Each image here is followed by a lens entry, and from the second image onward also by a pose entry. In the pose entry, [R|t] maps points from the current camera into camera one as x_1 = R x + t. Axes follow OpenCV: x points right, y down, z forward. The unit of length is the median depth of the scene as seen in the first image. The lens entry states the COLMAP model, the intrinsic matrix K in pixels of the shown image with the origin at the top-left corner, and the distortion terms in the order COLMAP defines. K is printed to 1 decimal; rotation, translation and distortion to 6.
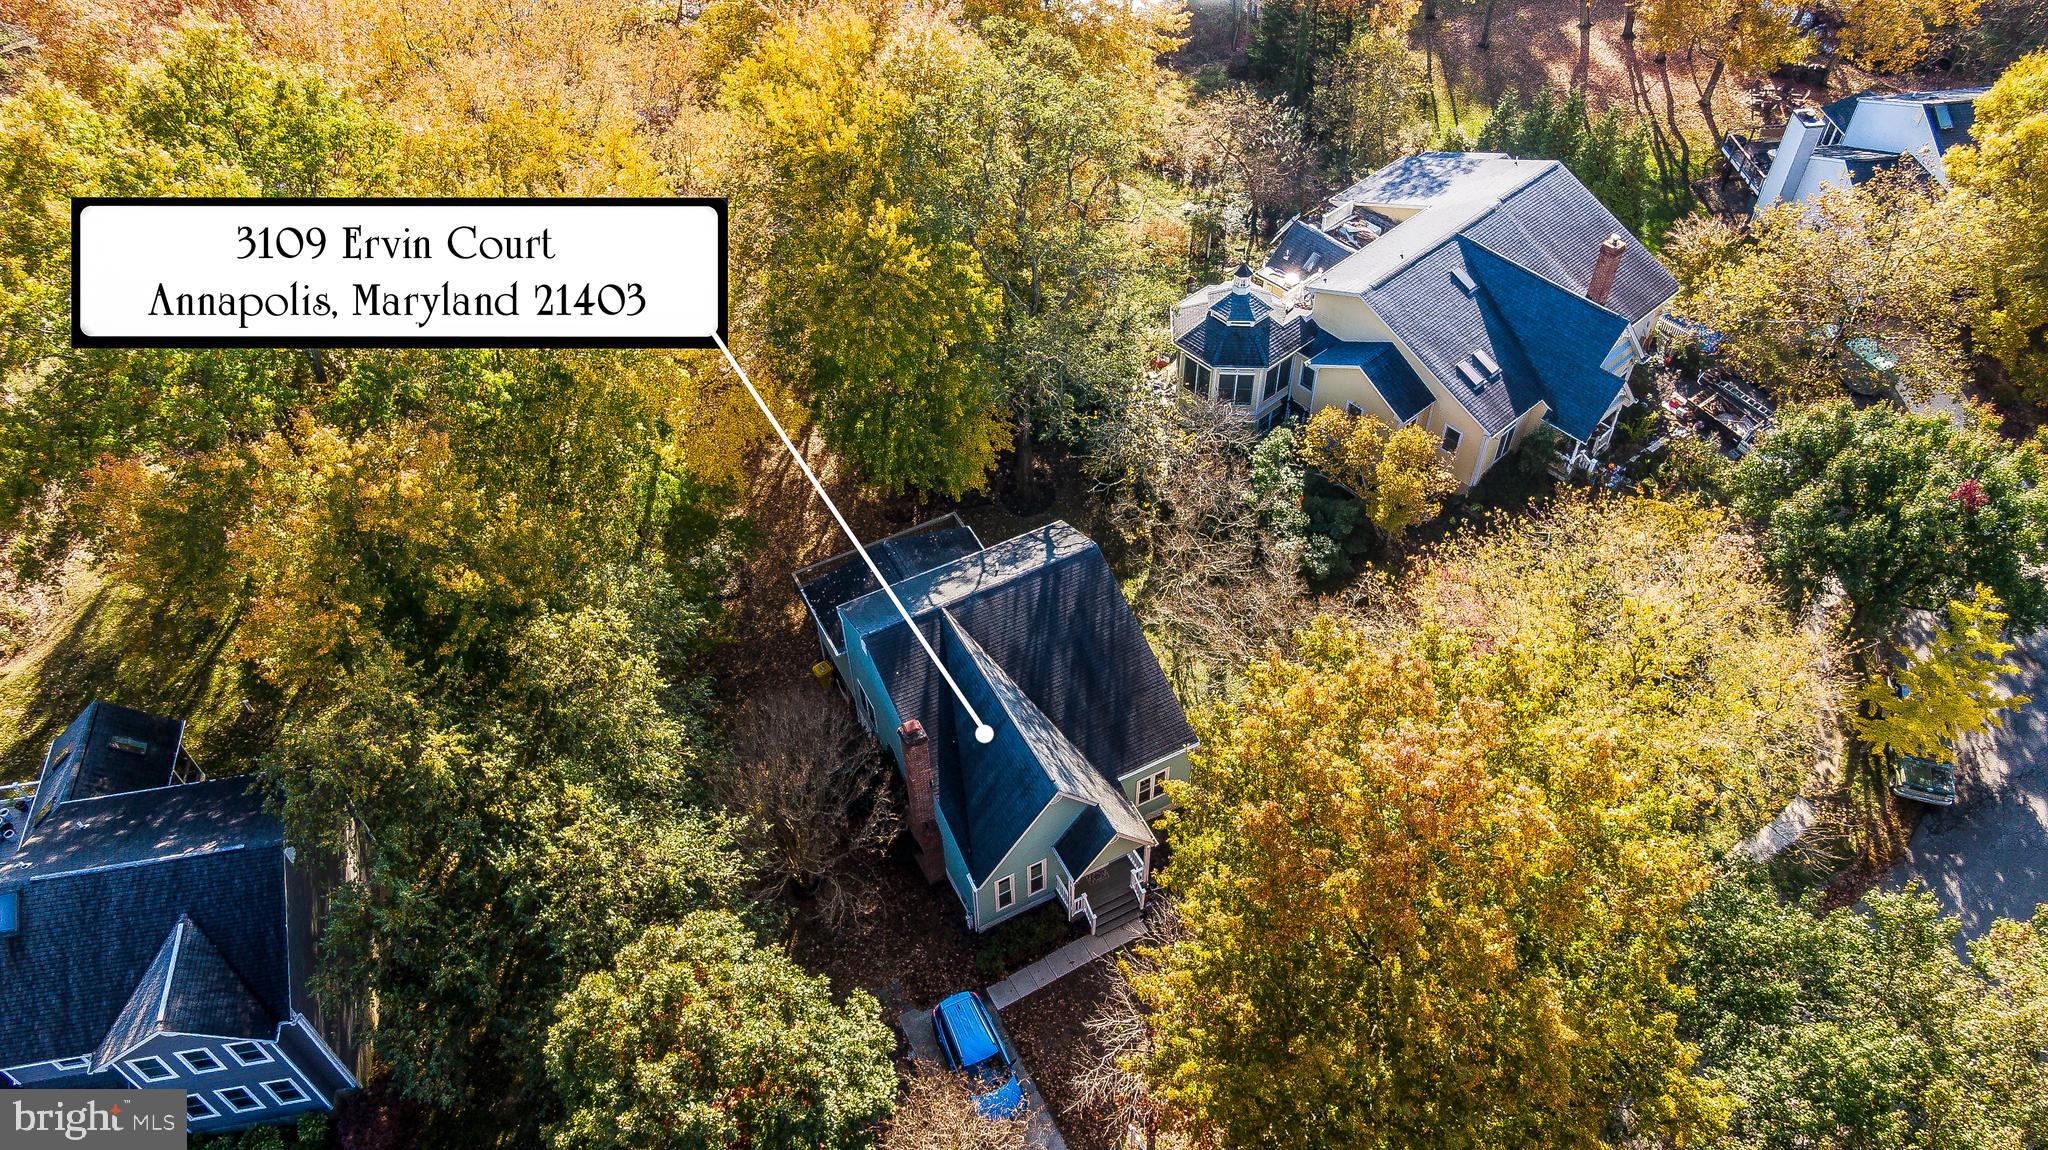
lens RADIAL K [[1416.7, 0, 1023.0], [0, 1416.7, 577.8], [0, 0, 1]] dist [-0.019897, 0.000331]
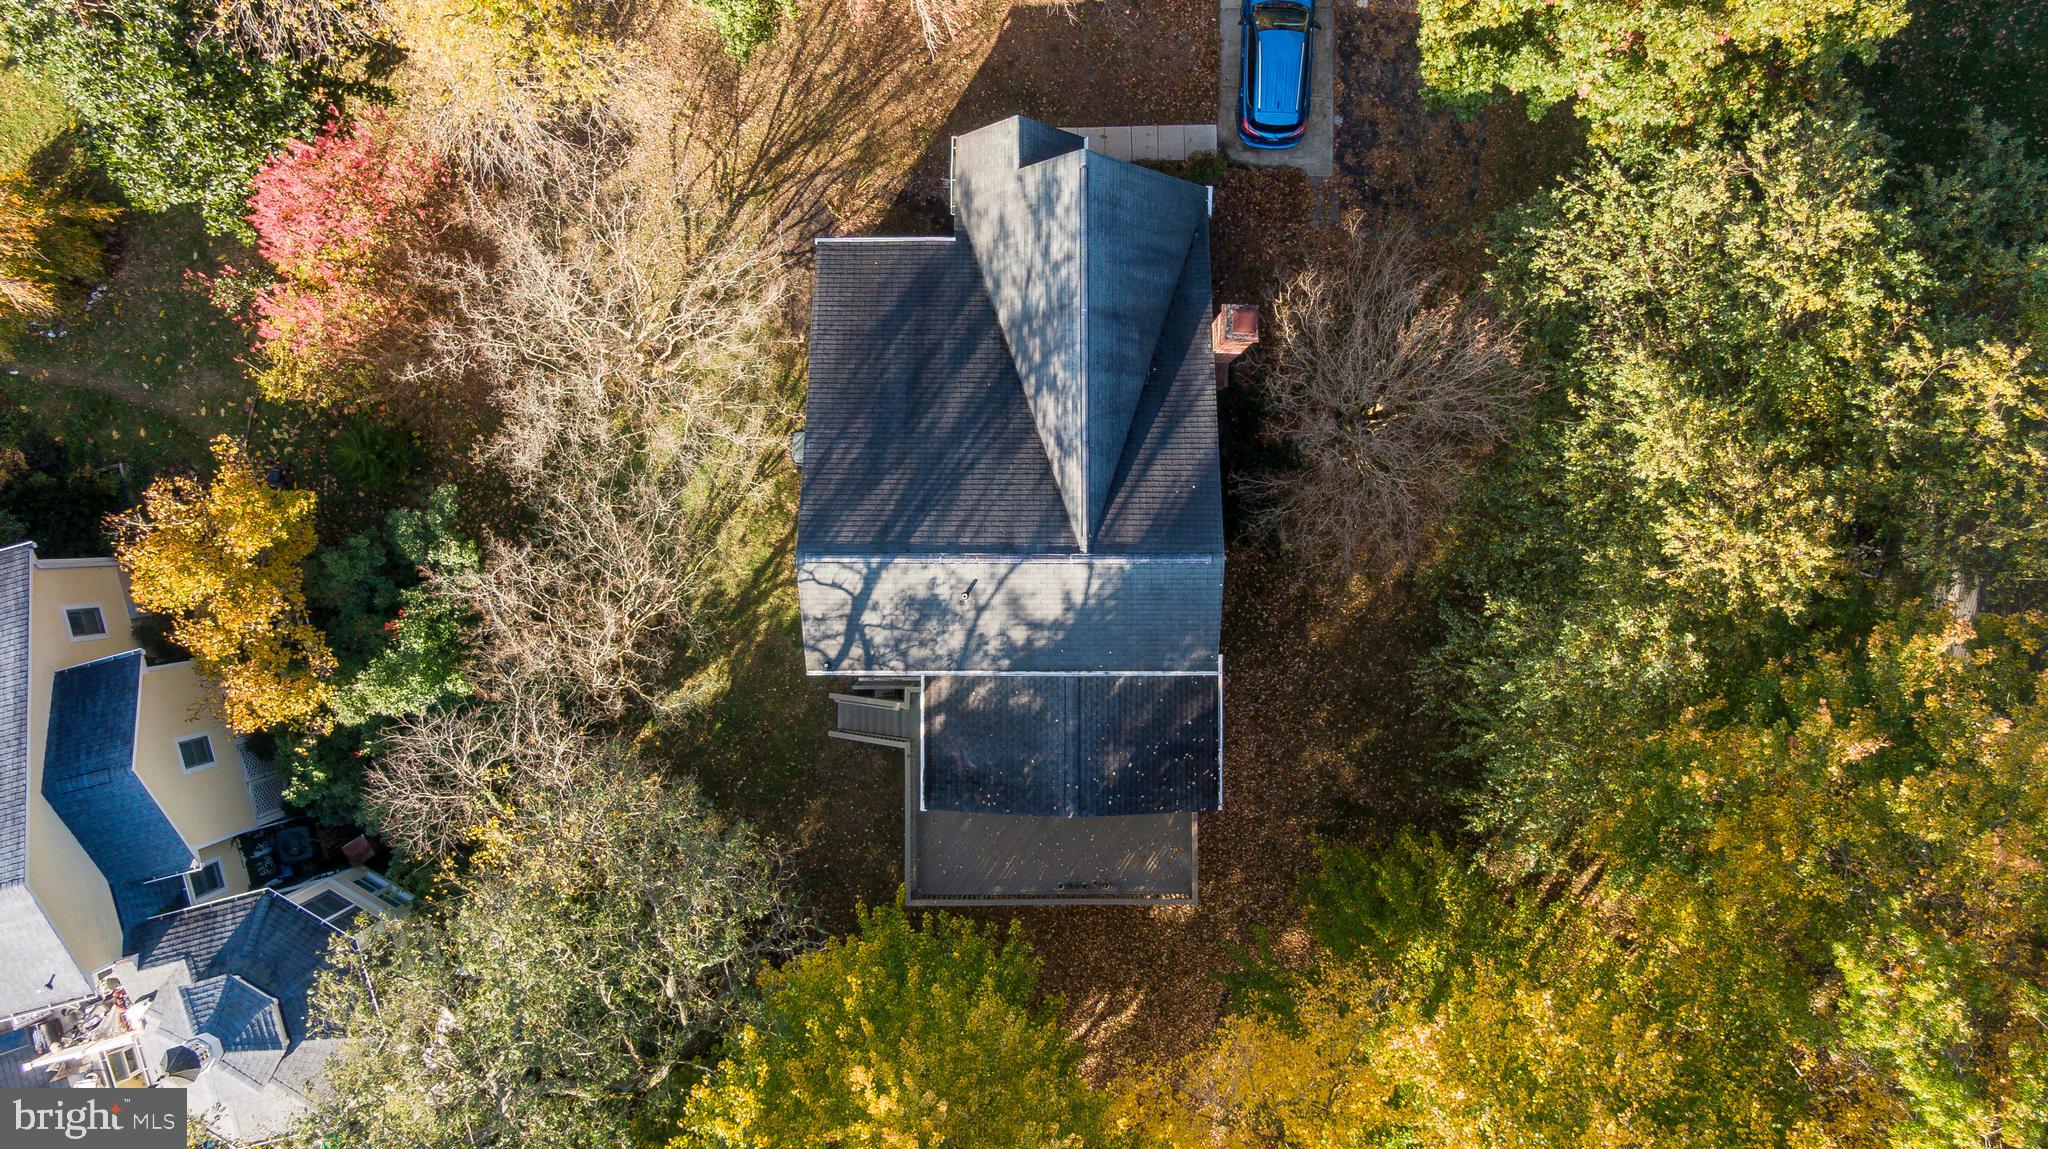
lens RADIAL K [[1416.7, 0, 1022.6], [0, 1416.7, 573.8], [0, 0, 1]] dist [-0.019897, 0.000331]
pose [[-0.890497, -0.454619, 0.018329, -0.047121], [0.356061, -0.671234, 0.650127, -0.377899], [-0.283257, 0.585462, 0.759605, 0.524975]]
